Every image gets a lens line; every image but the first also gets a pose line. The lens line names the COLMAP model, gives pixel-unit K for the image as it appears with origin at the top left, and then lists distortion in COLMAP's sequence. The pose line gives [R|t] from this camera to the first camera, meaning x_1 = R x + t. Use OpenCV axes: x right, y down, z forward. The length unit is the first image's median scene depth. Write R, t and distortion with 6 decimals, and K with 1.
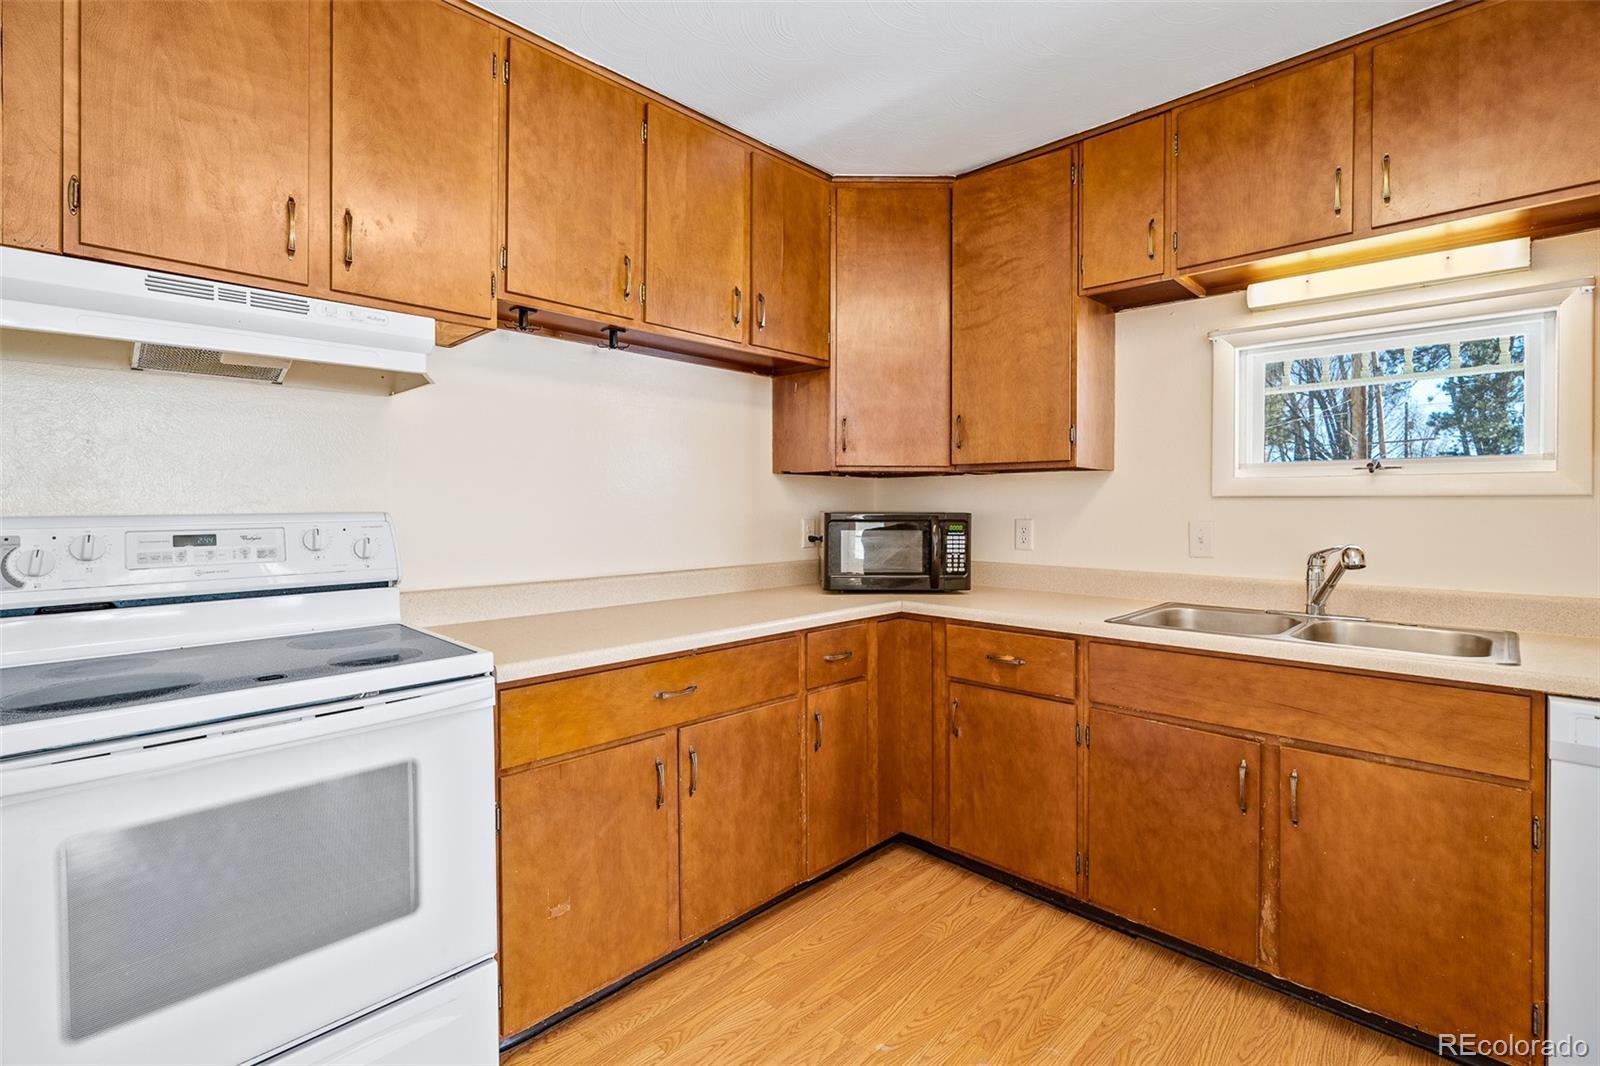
lens RADIAL K [[711.6, 0, 812.3], [0, 711.6, 518.0], [0, 0, 1]] dist [-0.003346, 0.000696]
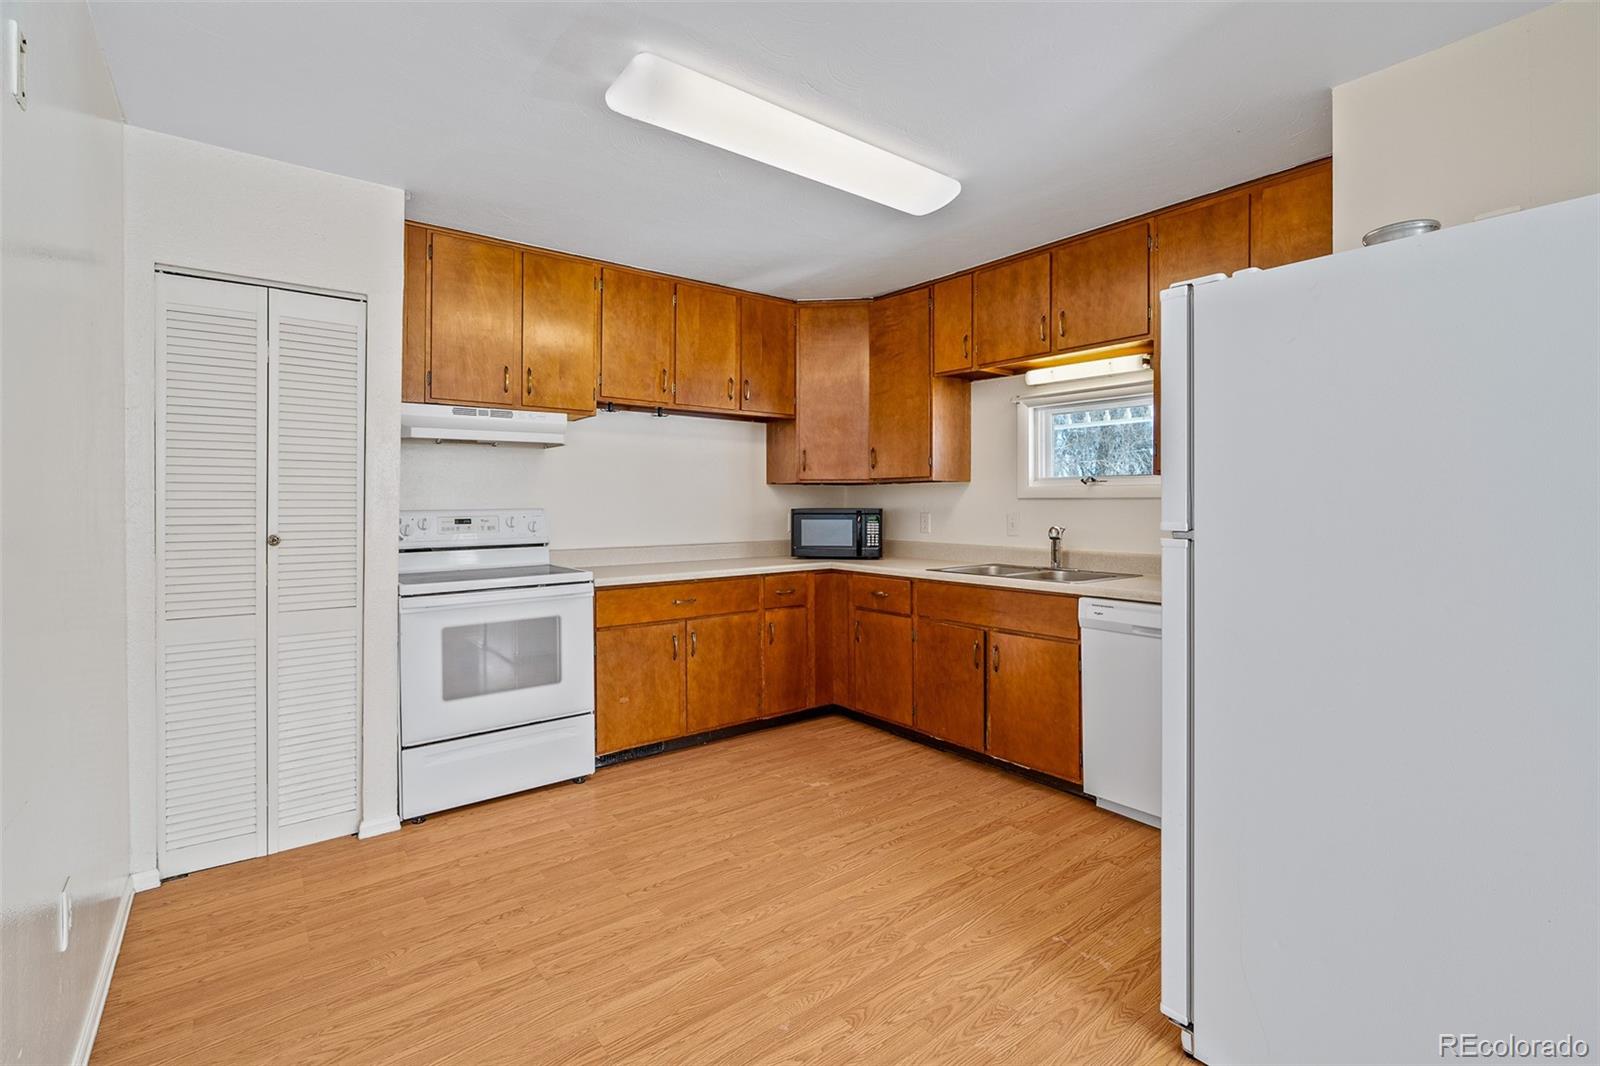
lens RADIAL K [[726.9, 0, 827.3], [0, 726.9, 508.0], [0, 0, 1]] dist [0.001630, 0.000248]
pose [[0.992041, -0.002126, -0.125900, 0.385115], [0.000816, 0.999945, -0.010461, 0.010383], [0.125915, 0.010275, 0.991988, -0.793754]]
